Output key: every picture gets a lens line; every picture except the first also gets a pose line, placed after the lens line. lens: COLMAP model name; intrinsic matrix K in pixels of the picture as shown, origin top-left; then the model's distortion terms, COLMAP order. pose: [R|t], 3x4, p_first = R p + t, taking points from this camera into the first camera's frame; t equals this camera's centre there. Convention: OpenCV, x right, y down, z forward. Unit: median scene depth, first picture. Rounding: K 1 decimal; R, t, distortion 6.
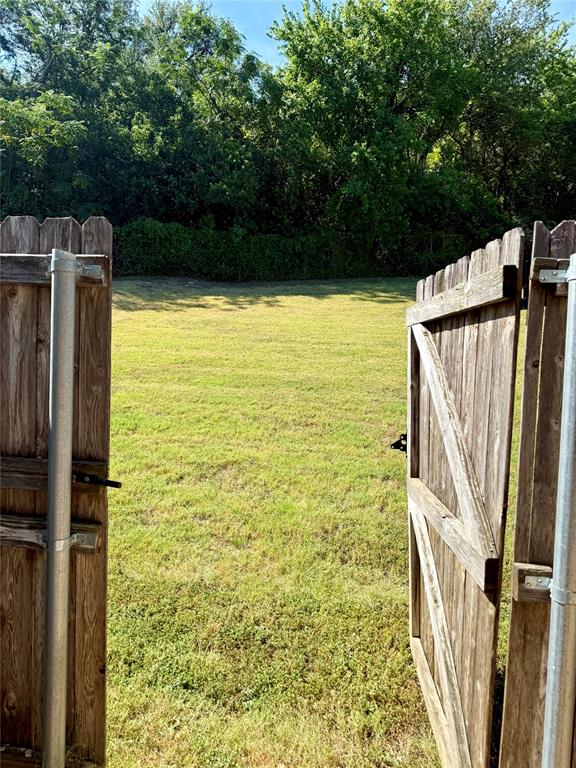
lens RADIAL K [[540.2, 0, 293.6], [0, 540.2, 390.3], [0, 0, 1]] dist [0.005502, -0.000639]
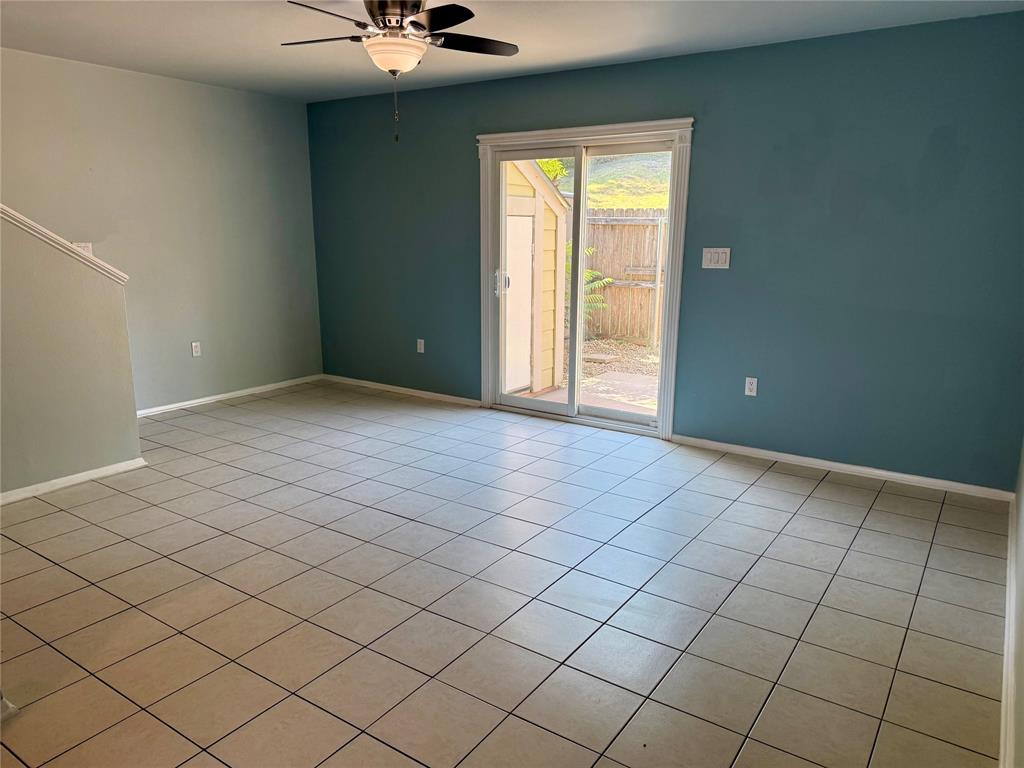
lens RADIAL K [[720.3, 0, 512.3], [0, 720.3, 385.5], [0, 0, 1]] dist [0.005502, -0.000639]
pose [[0.909704, 0.052640, -0.411907, 0.887398], [0.010412, 0.988730, 0.149350, 0.188866], [0.415126, -0.140153, 0.898903, -4.597540]]
